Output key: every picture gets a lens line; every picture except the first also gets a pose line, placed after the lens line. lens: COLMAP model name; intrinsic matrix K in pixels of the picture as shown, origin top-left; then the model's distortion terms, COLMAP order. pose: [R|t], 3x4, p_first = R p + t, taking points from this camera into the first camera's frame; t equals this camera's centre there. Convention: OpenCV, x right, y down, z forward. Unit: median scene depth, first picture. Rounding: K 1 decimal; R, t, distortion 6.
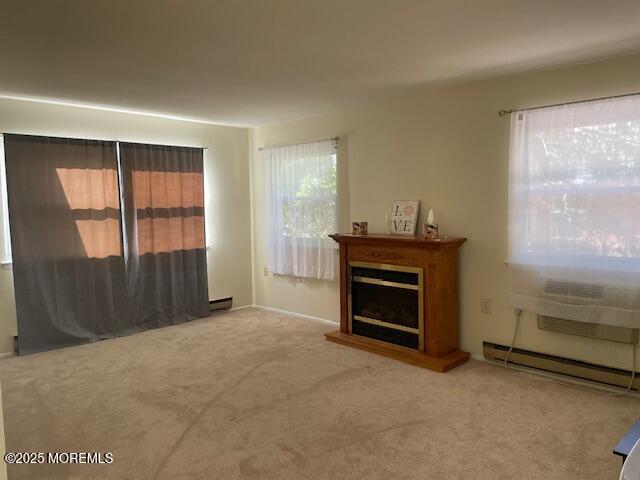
lens RADIAL K [[488.5, 0, 318.3], [0, 488.5, 242.1], [0, 0, 1]] dist [0.075078, -0.087445]
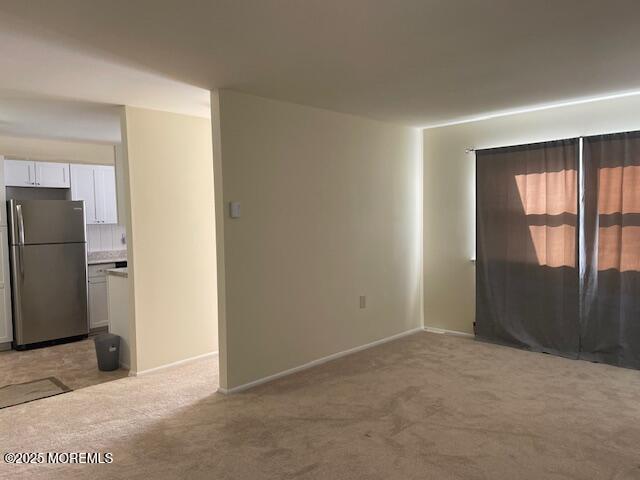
lens RADIAL K [[488.5, 0, 318.3], [0, 488.5, 242.1], [0, 0, 1]] dist [0.075078, -0.087445]
pose [[0.008772, 0.074315, -0.997196, 0.485899], [-0.060586, 0.995442, 0.073651, -0.056415], [0.998124, 0.059770, 0.013234, 0.544506]]
